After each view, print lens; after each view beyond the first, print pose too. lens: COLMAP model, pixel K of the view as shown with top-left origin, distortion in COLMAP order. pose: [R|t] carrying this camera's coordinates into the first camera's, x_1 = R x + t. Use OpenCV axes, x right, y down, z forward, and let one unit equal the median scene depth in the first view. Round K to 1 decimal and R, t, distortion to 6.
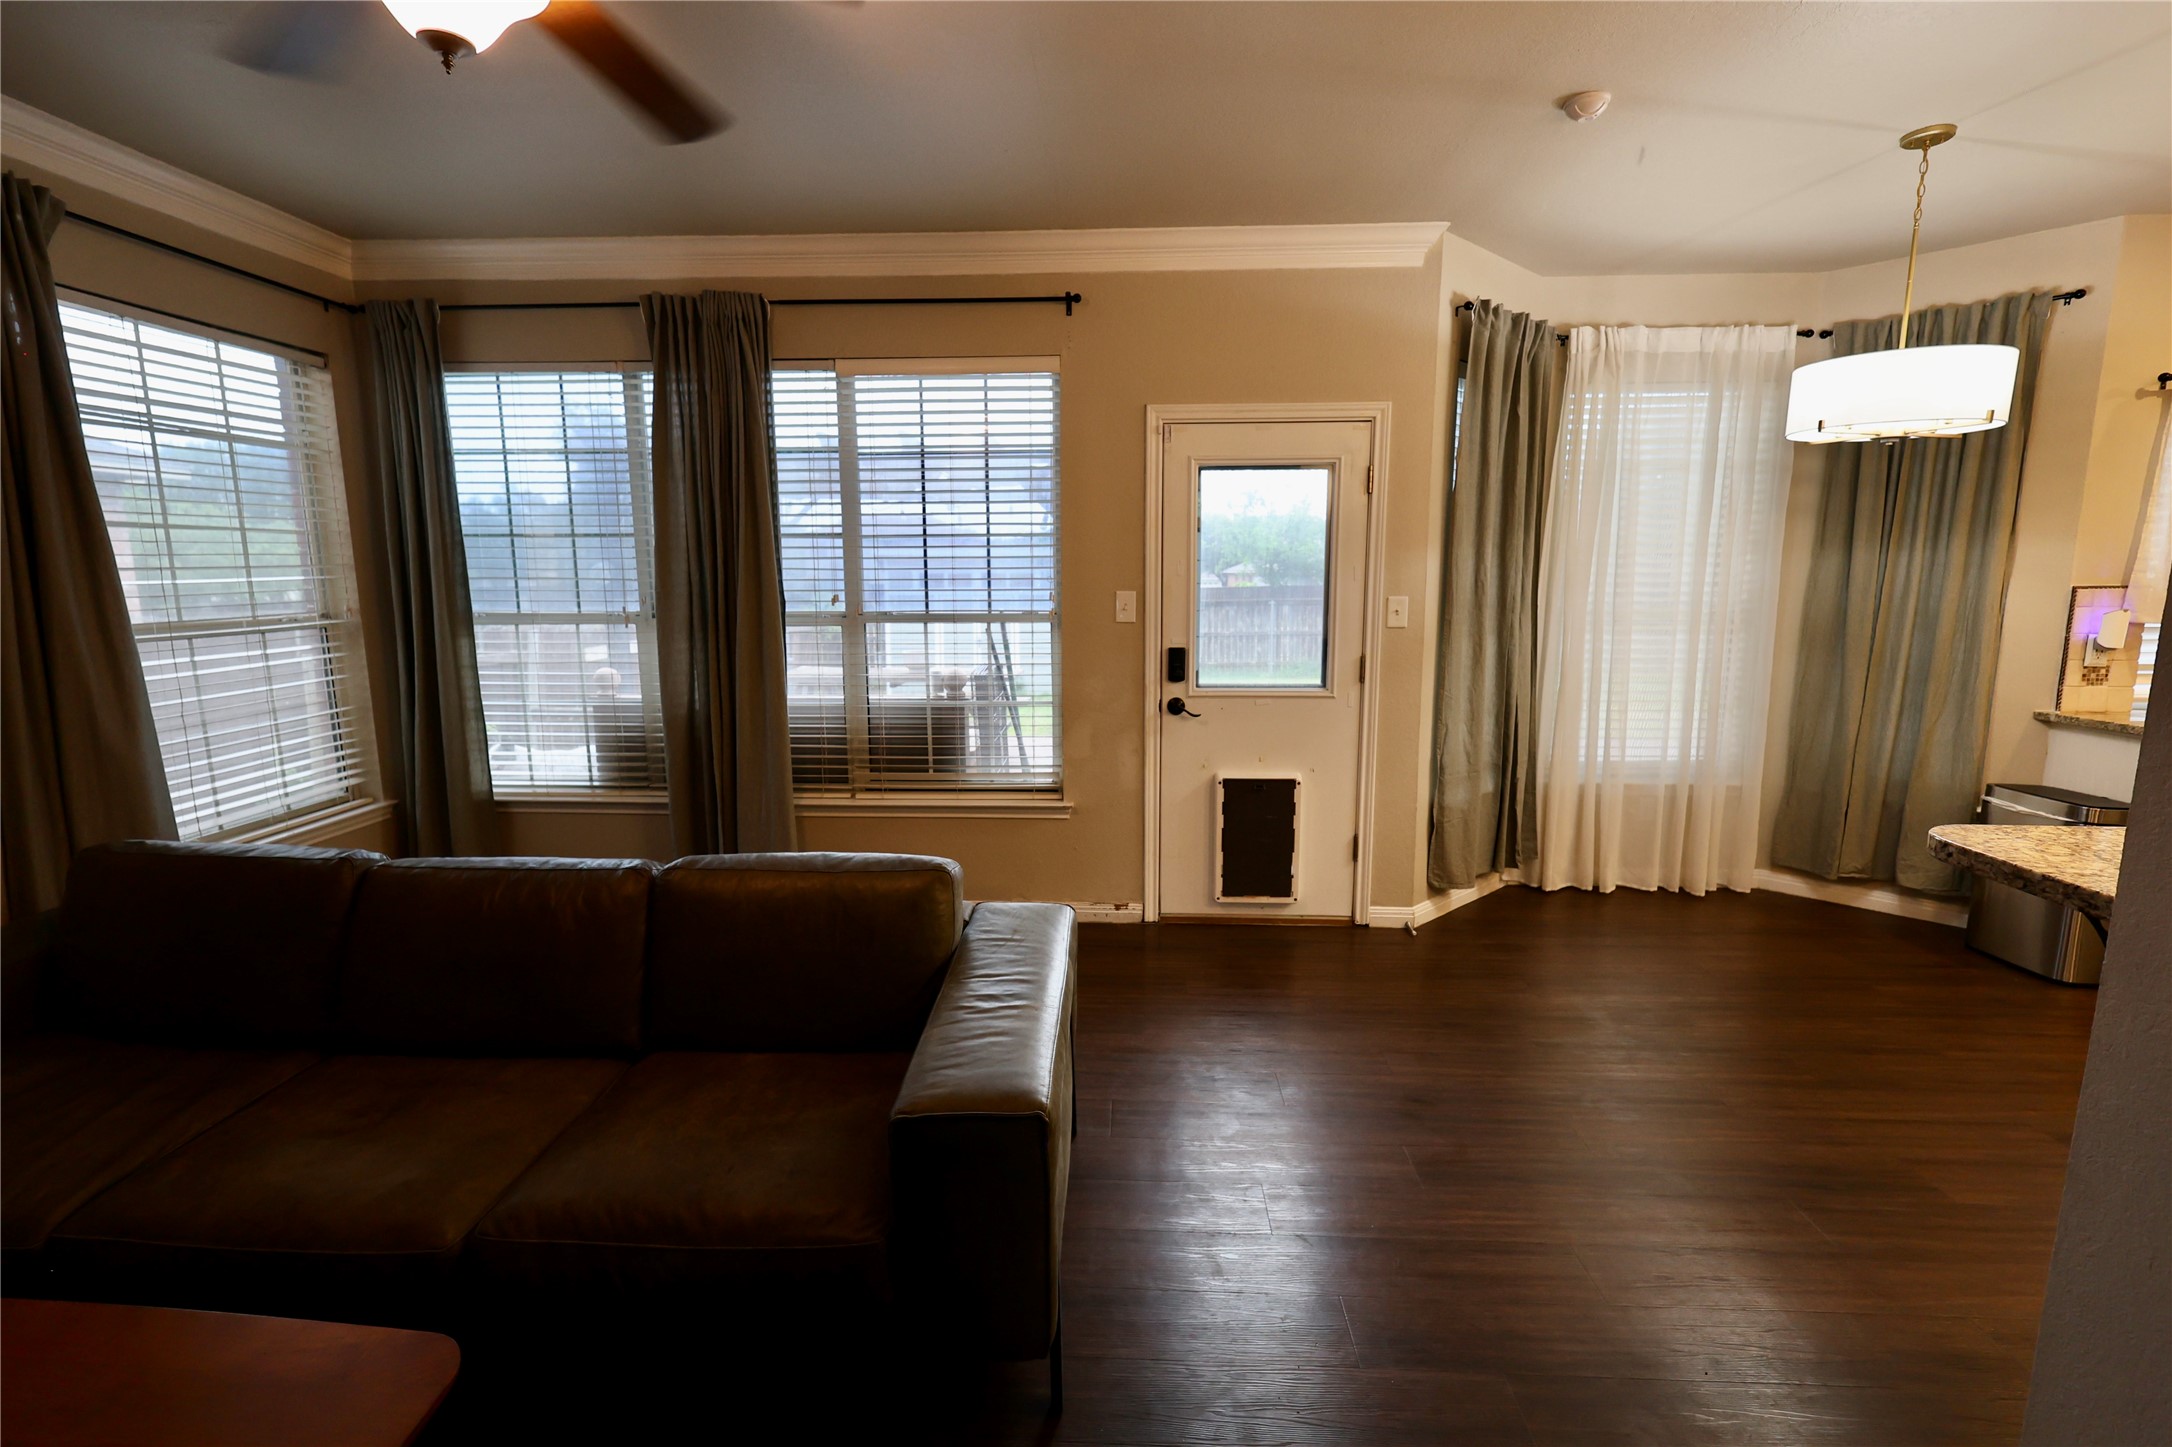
lens RADIAL K [[966.0, 0, 1083.0], [0, 966.0, 723.0], [0, 0, 1]] dist [0.001706, -0.000124]
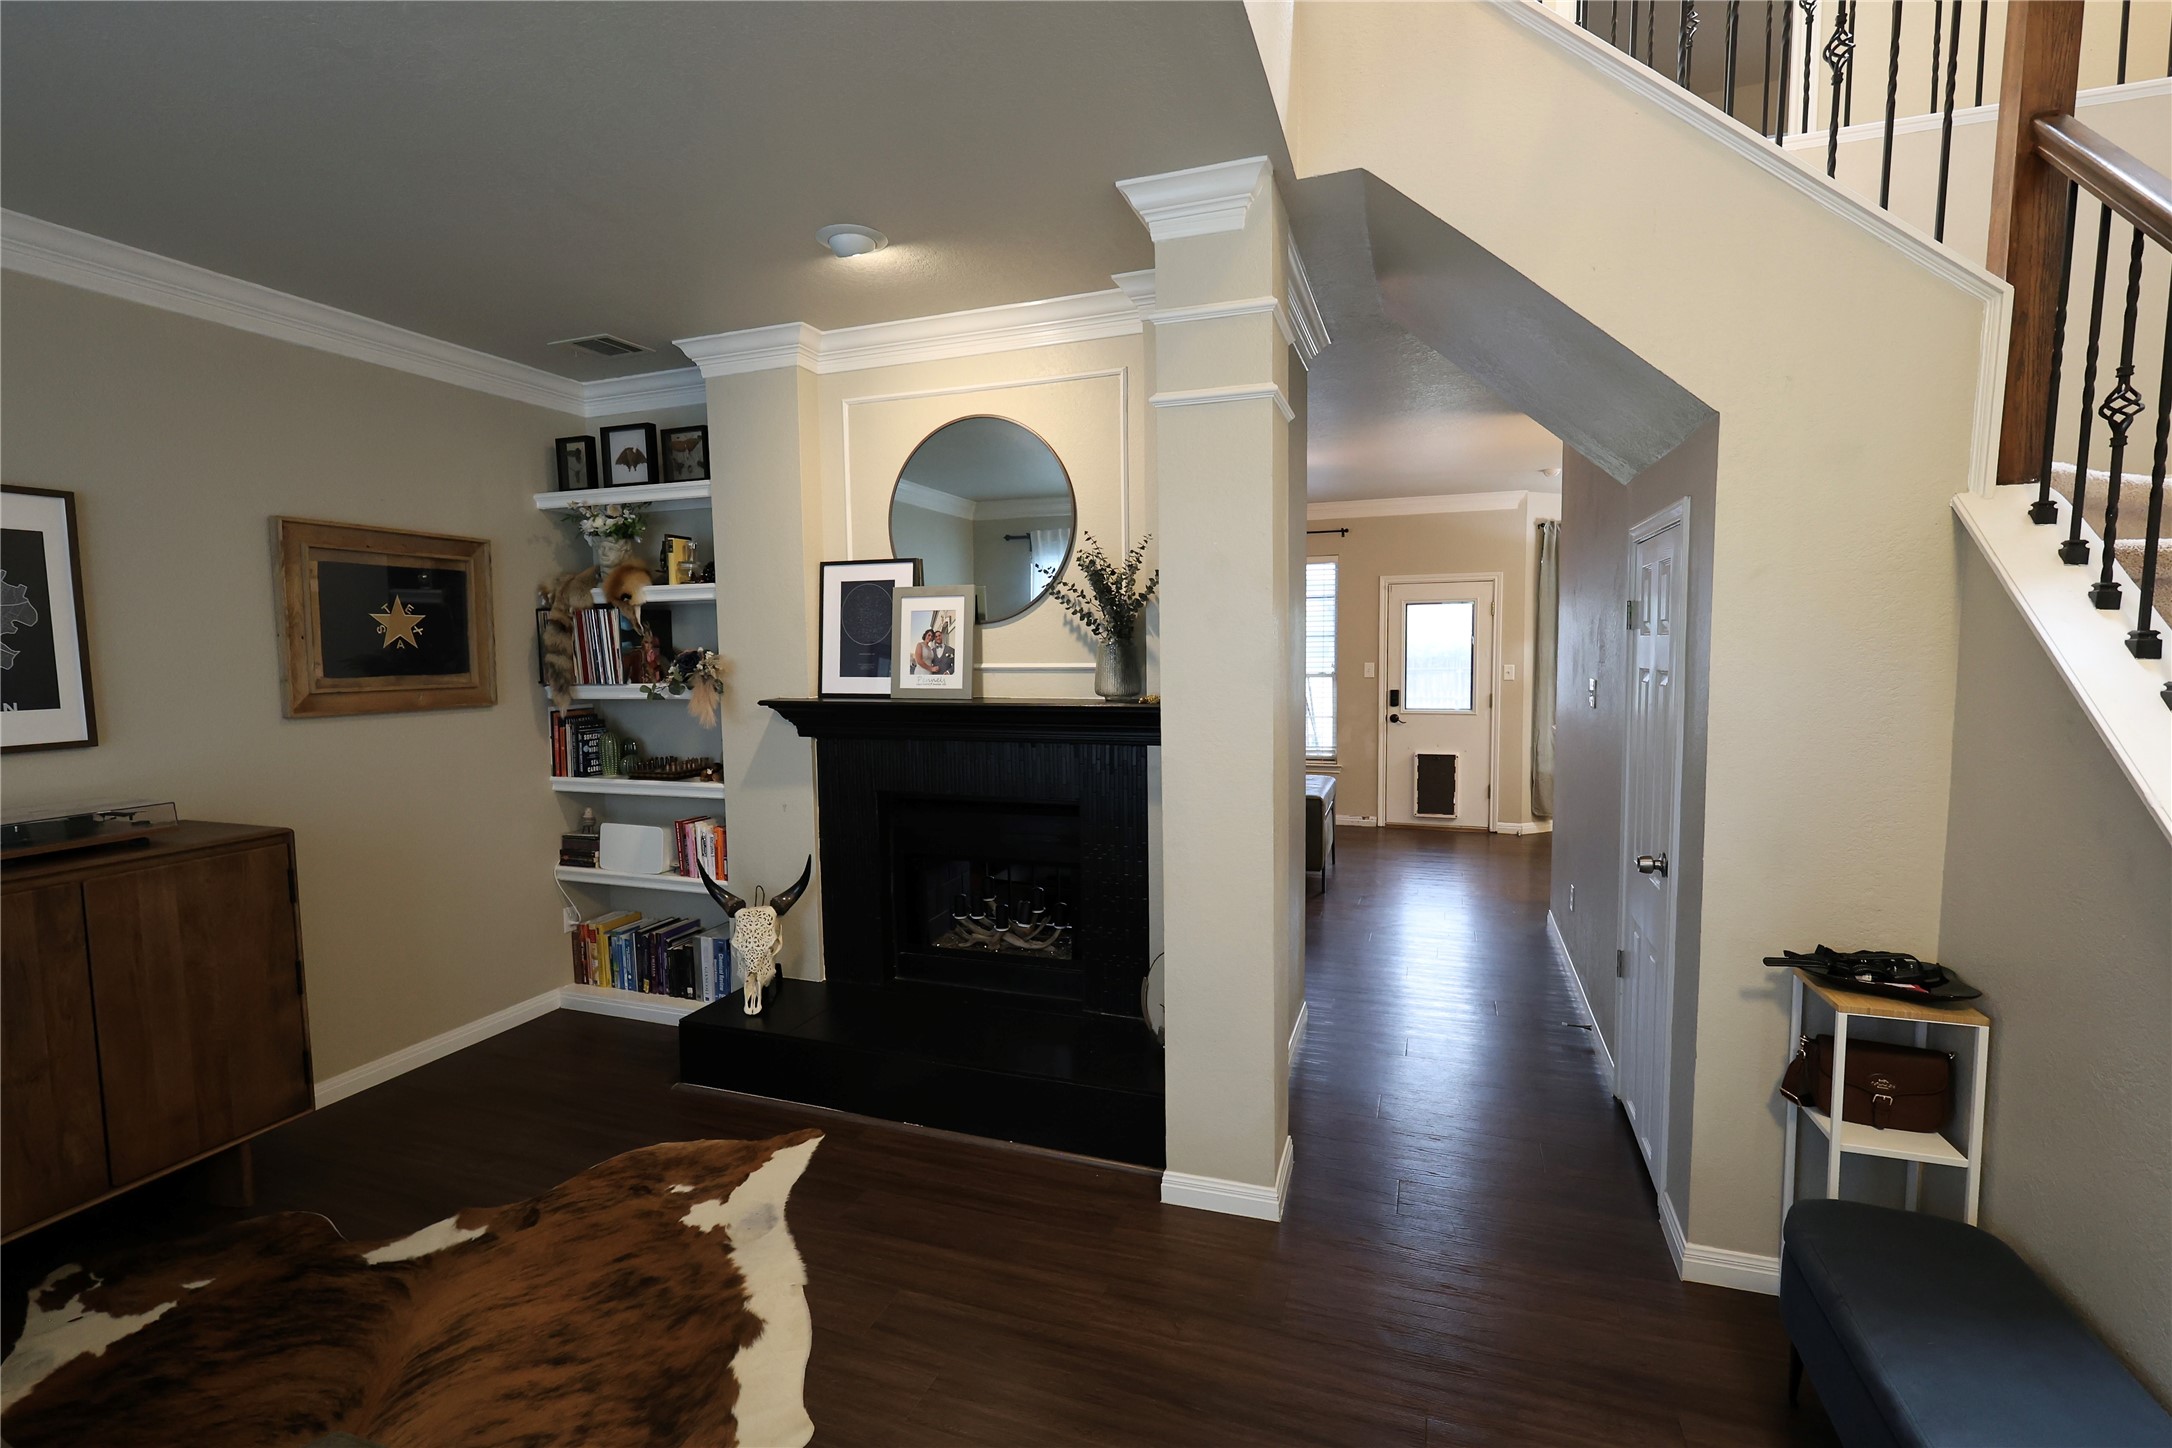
lens RADIAL K [[966.0, 0, 1092.6], [0, 966.0, 722.2], [0, 0, 1]] dist [0.001706, -0.000124]
pose [[0.958266, 0.013966, -0.285536, 0.068366], [-0.035916, 0.996774, -0.071780, 0.161593], [0.283613, 0.079040, 0.955676, -1.146515]]
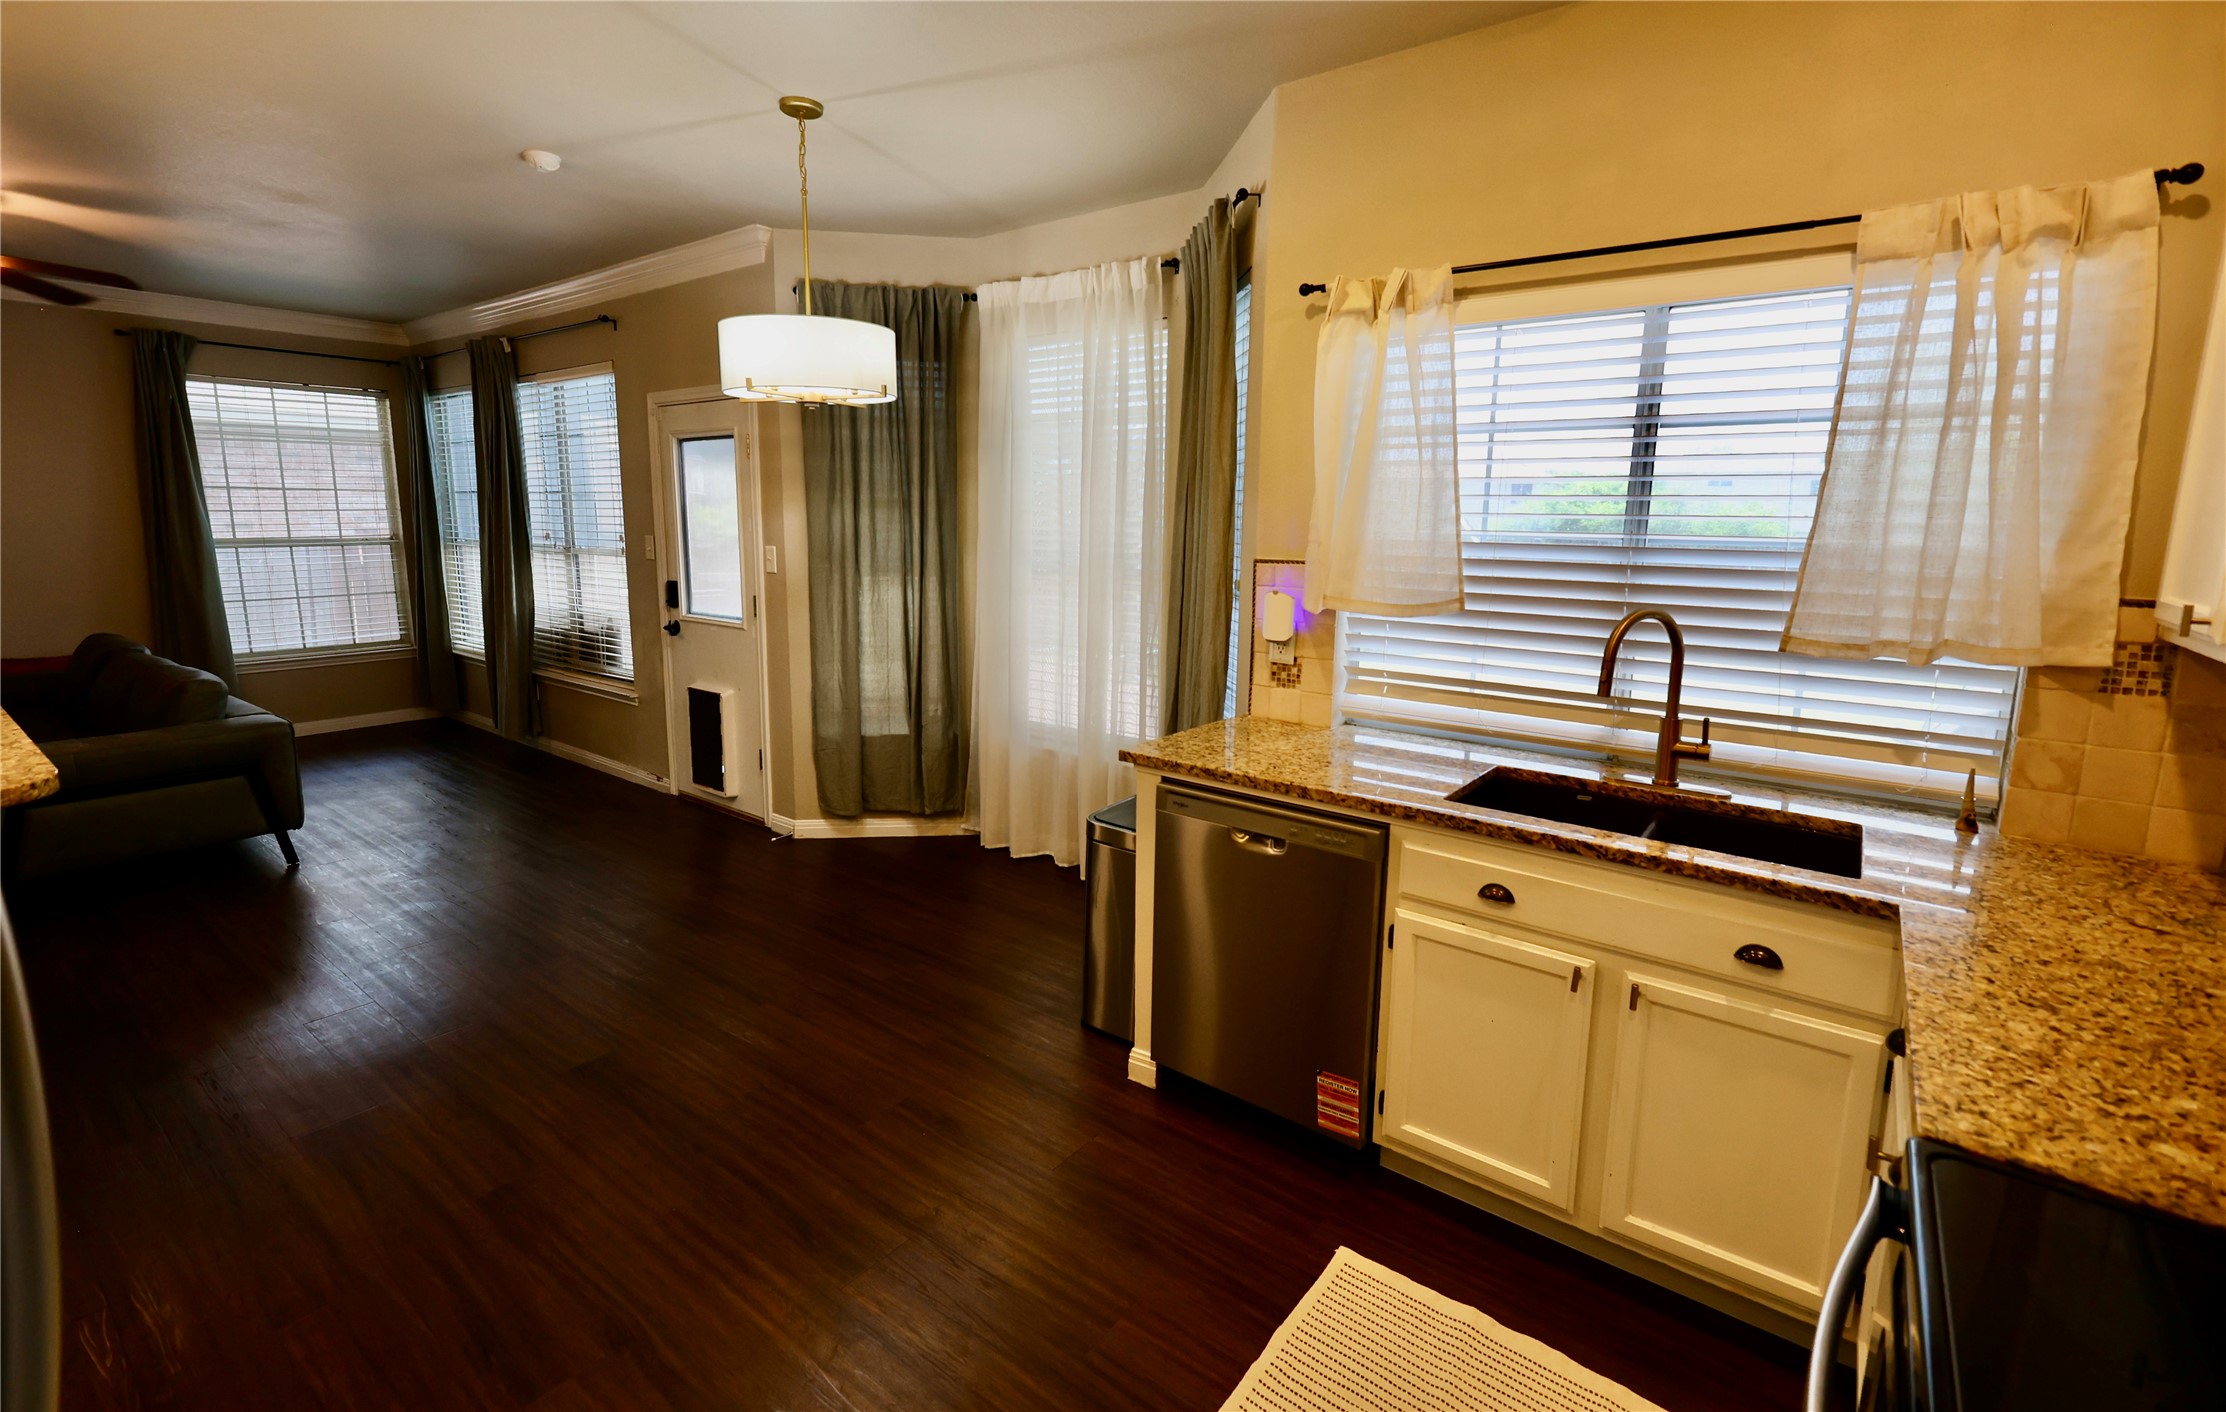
lens RADIAL K [[988.9, 0, 1106.2], [0, 988.9, 683.9], [0, 0, 1]] dist [0.001788, 0.000295]
pose [[0.817467, 0.109428, -0.565485, 1.316465], [-0.102485, 0.993754, 0.044149, -0.059568], [0.566784, 0.021864, 0.823576, 0.250222]]
